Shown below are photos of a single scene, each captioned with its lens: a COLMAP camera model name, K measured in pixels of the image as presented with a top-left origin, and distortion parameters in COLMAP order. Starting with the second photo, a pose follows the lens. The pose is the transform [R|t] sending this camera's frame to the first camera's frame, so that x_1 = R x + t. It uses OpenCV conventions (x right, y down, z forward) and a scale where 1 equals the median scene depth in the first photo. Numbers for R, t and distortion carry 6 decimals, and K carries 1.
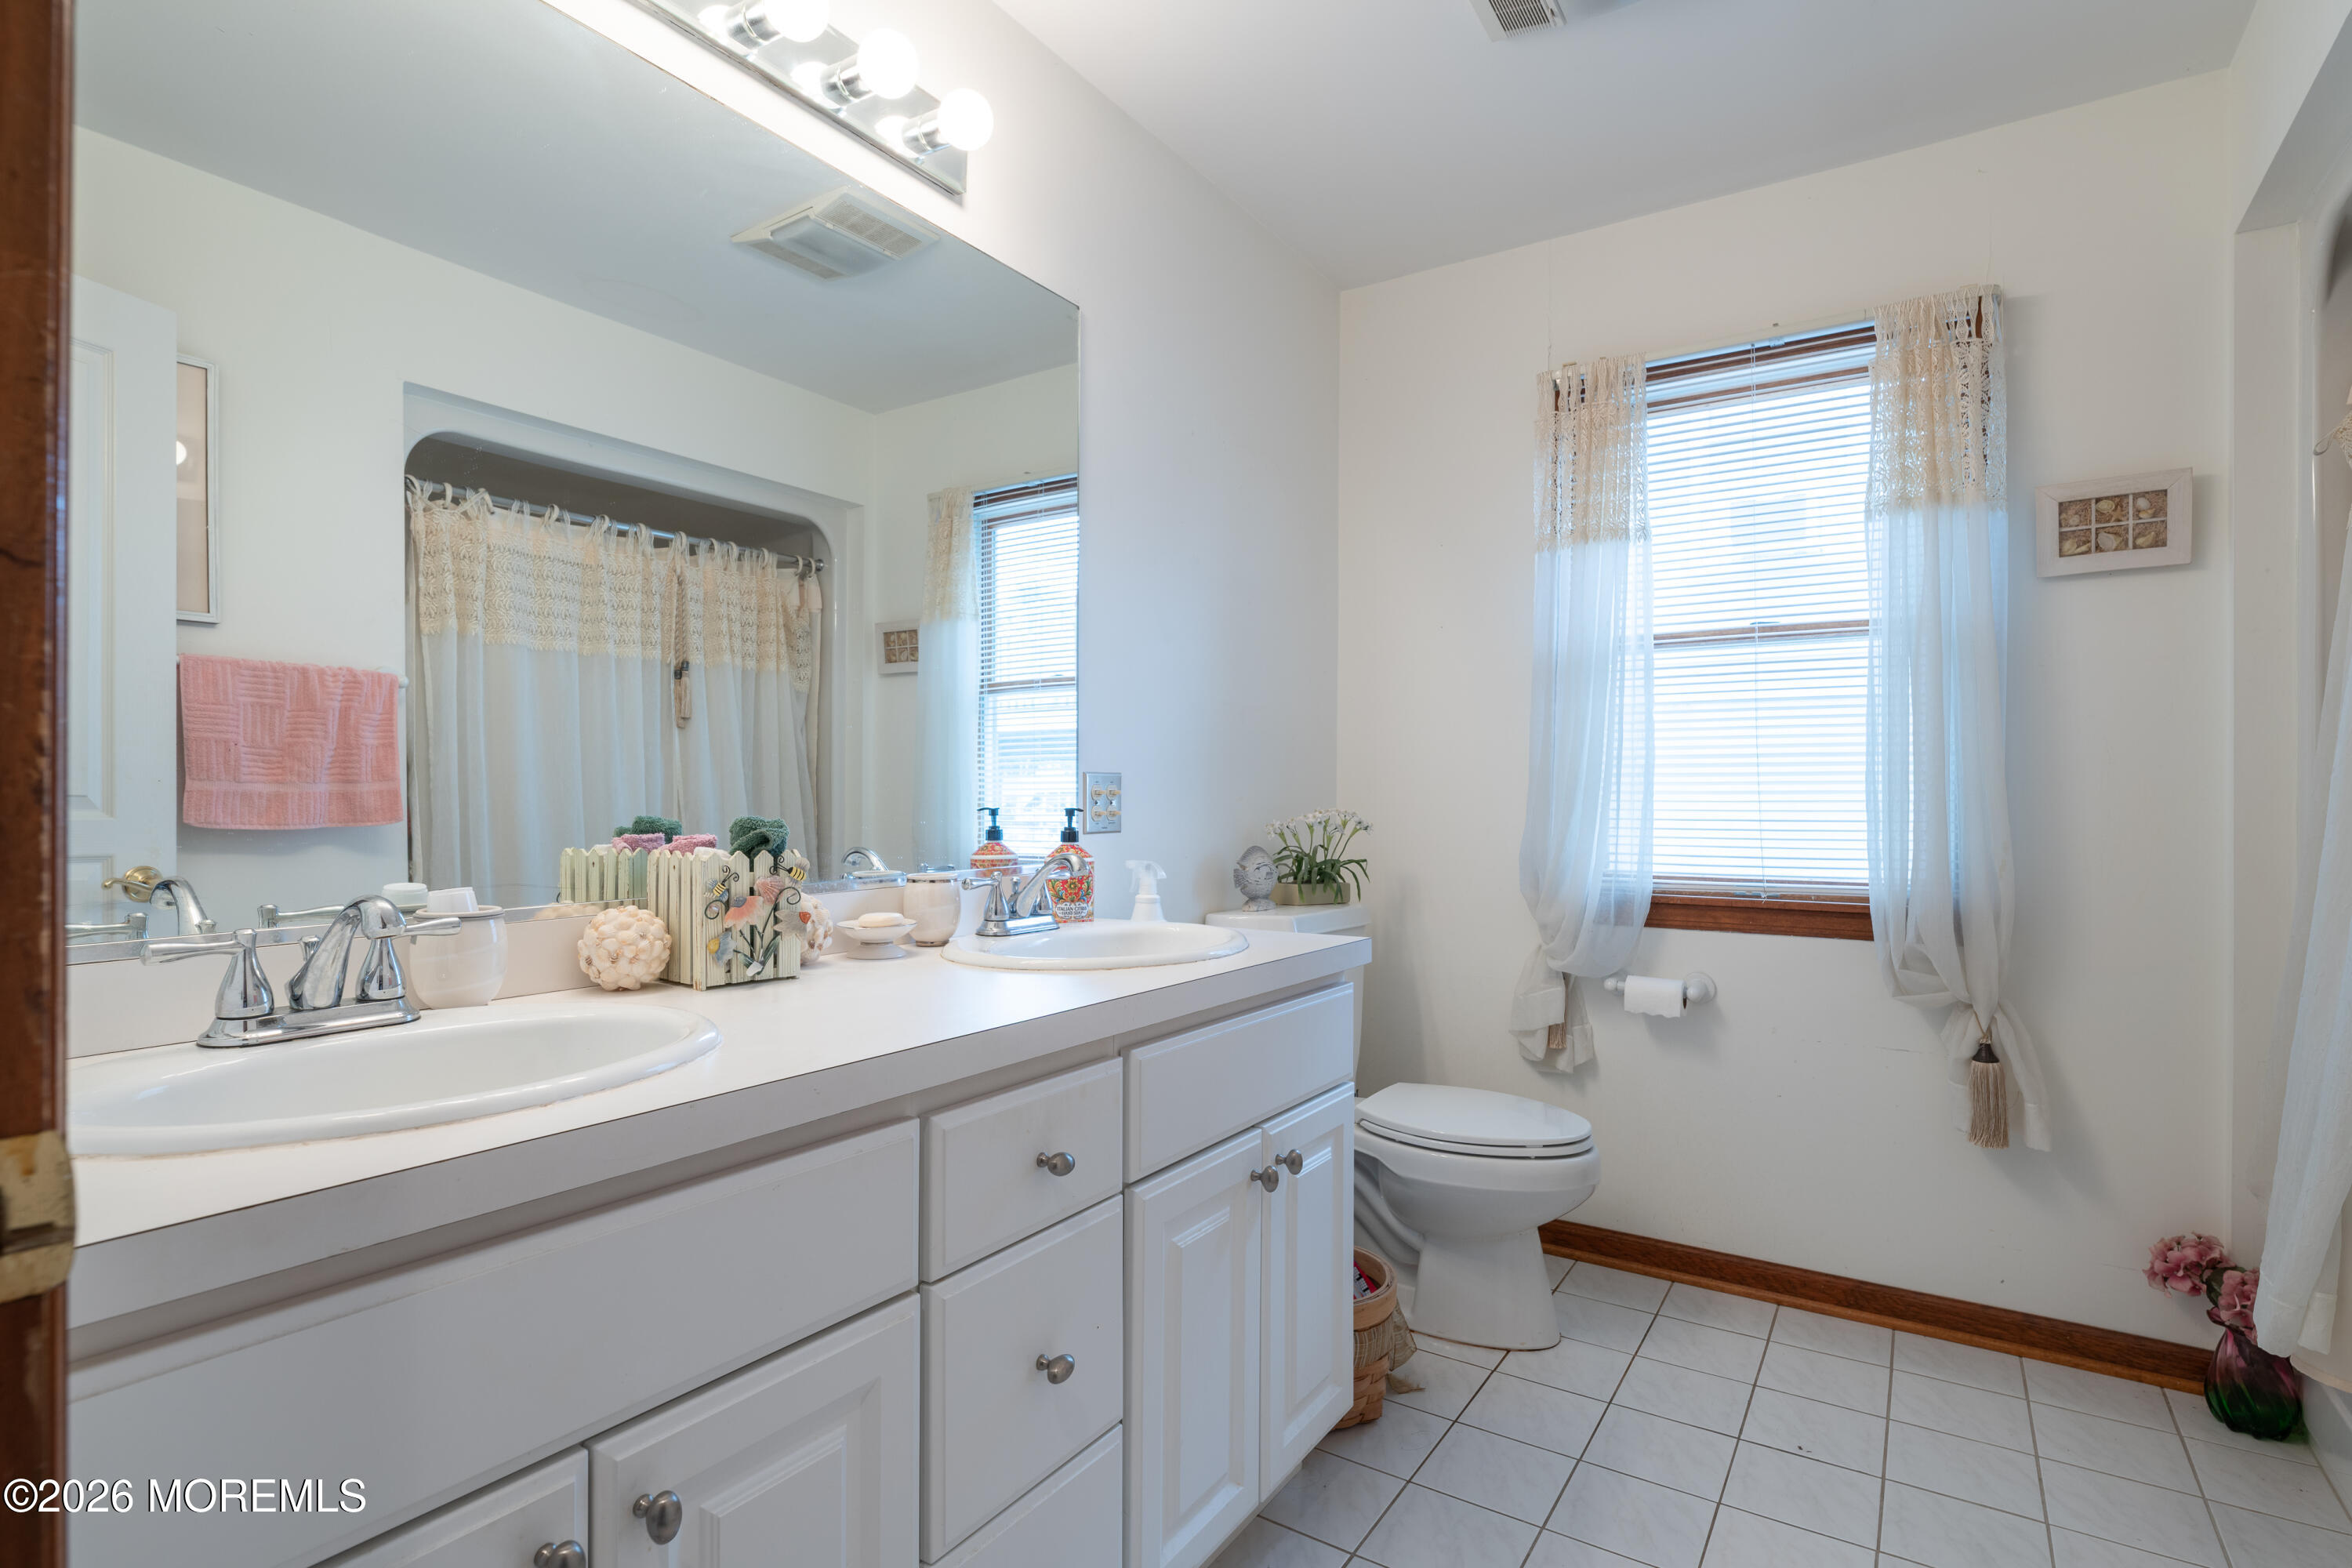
lens RADIAL K [[1169.2, 0, 1176.0], [0, 1169.2, 784.0], [0, 0, 1]] dist [-0.000813, -0.000100]
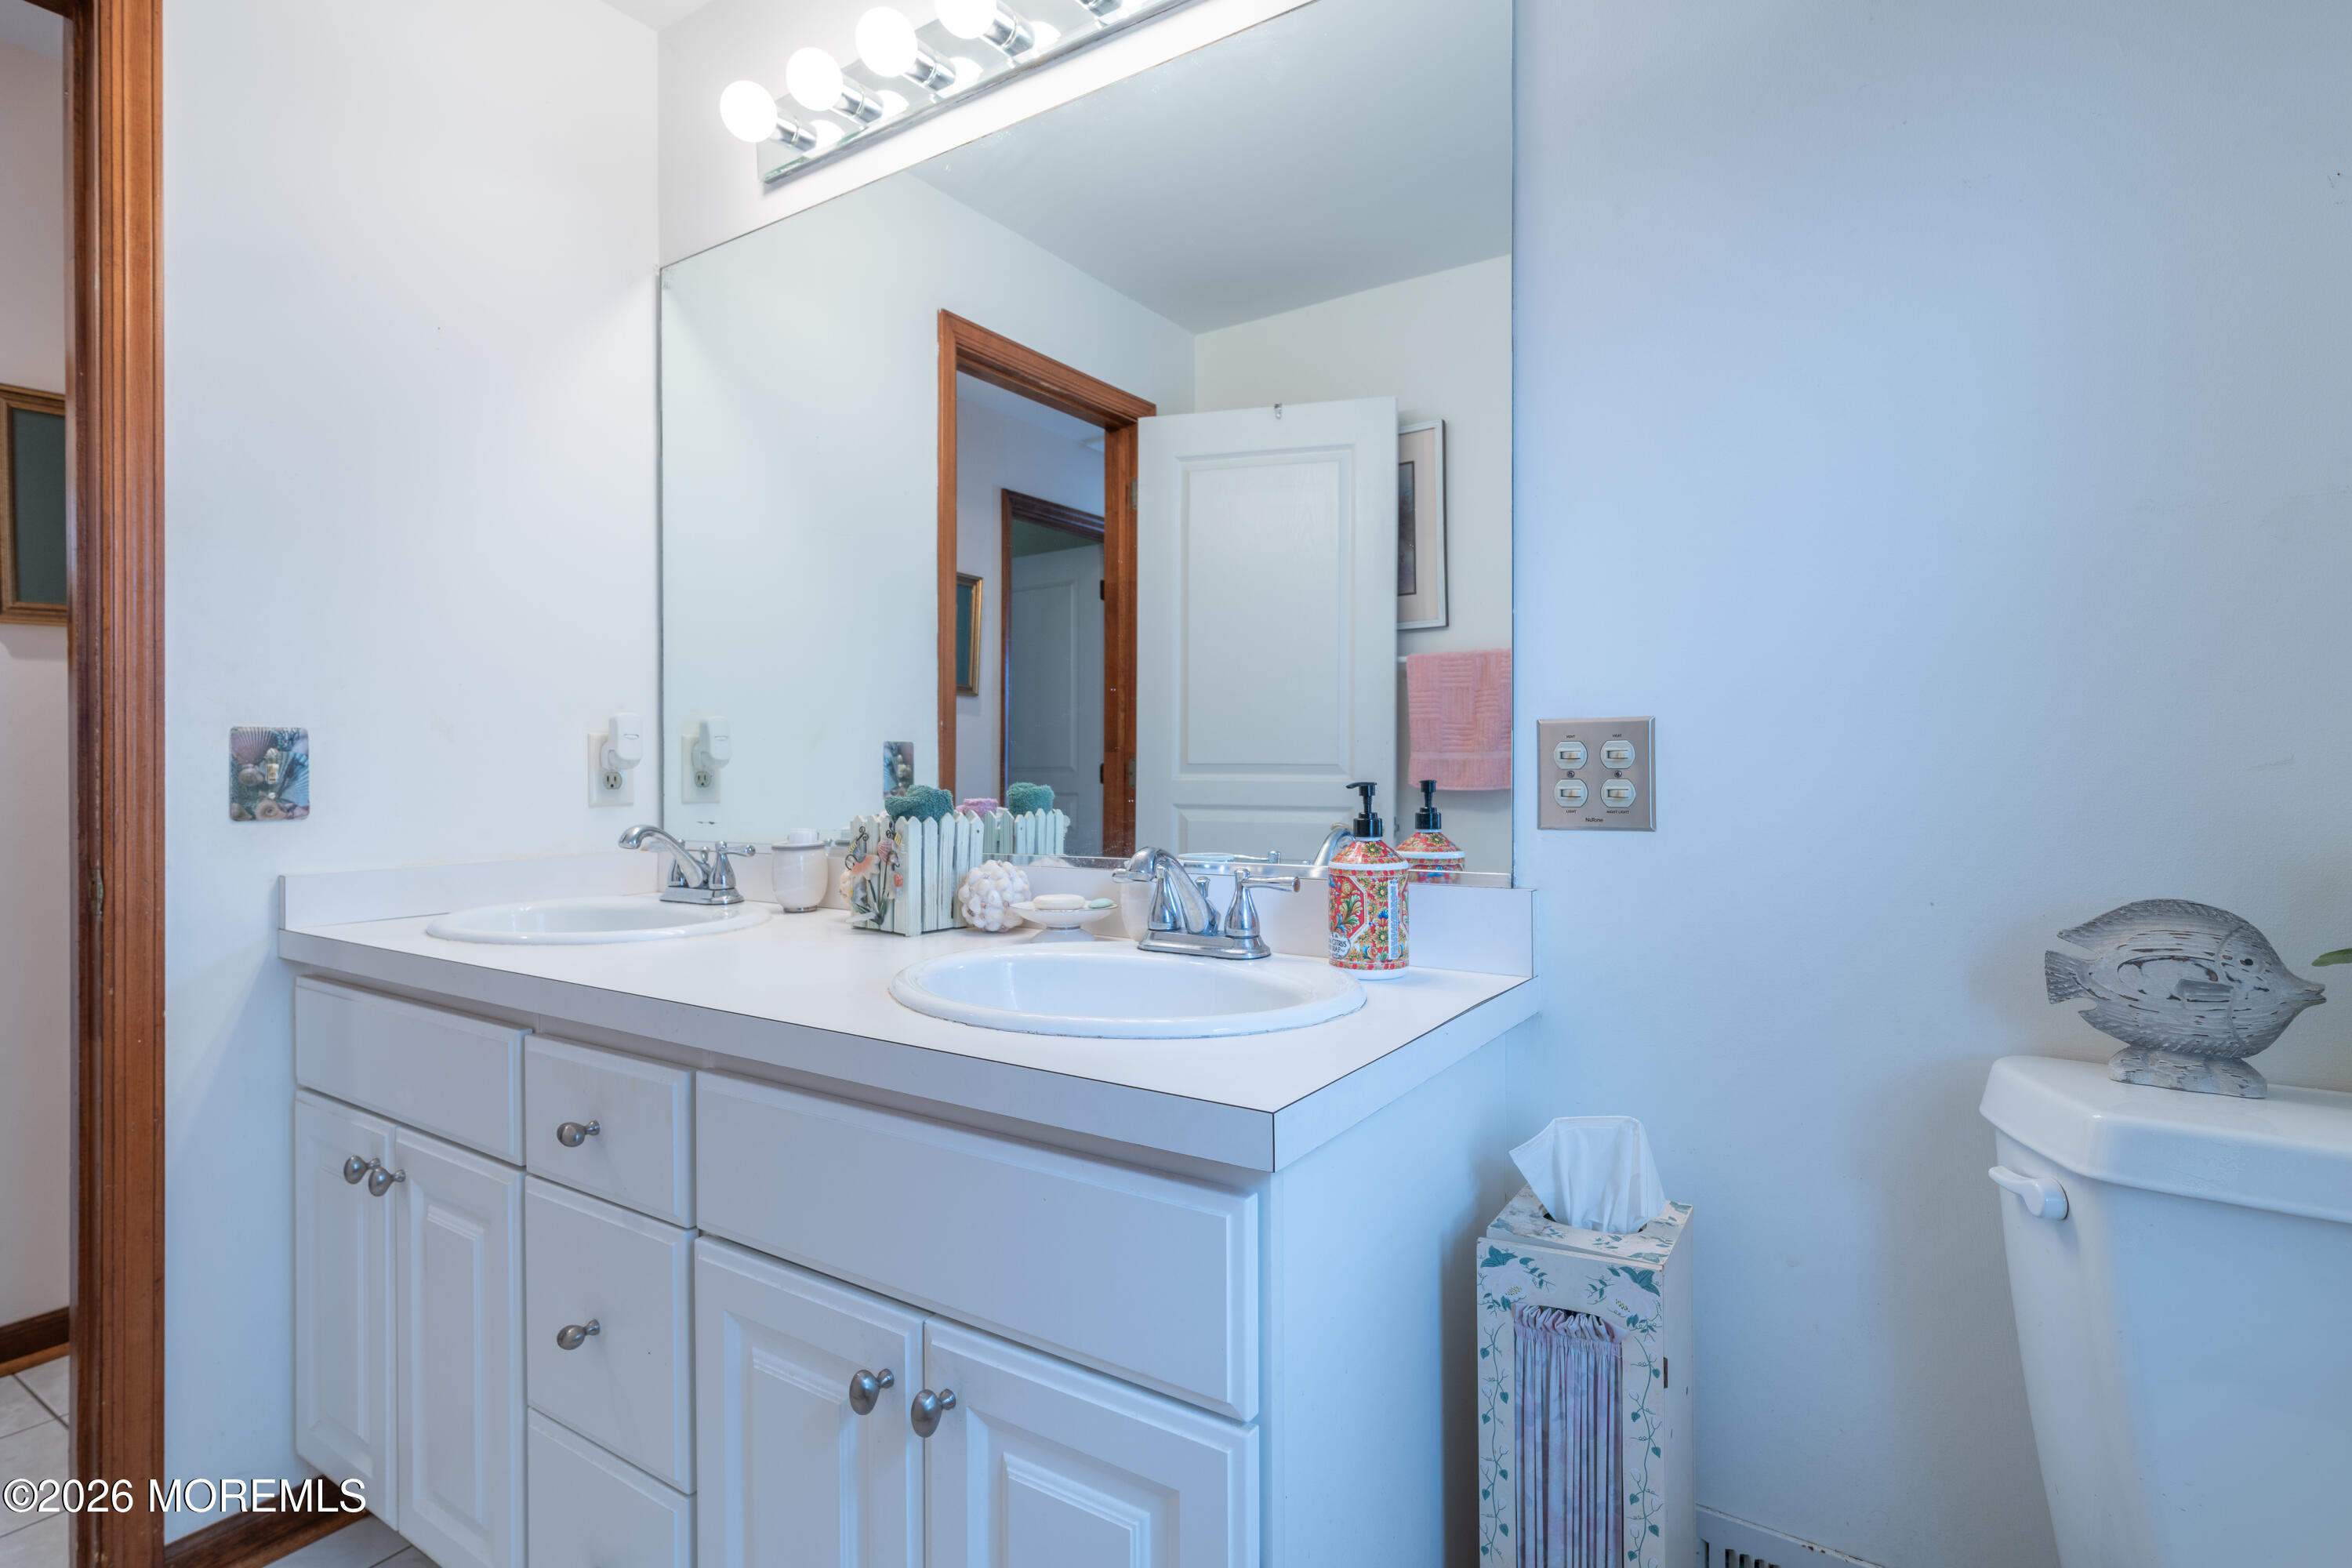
lens RADIAL K [[1169.2, 0, 1176.0], [0, 1169.2, 784.0], [0, 0, 1]] dist [-0.000813, -0.000100]
pose [[-0.002543, 0.007469, -0.999969, 0.655488], [0.012875, 0.999889, 0.007436, 0.019691], [0.999914, -0.012856, -0.002639, 1.119823]]
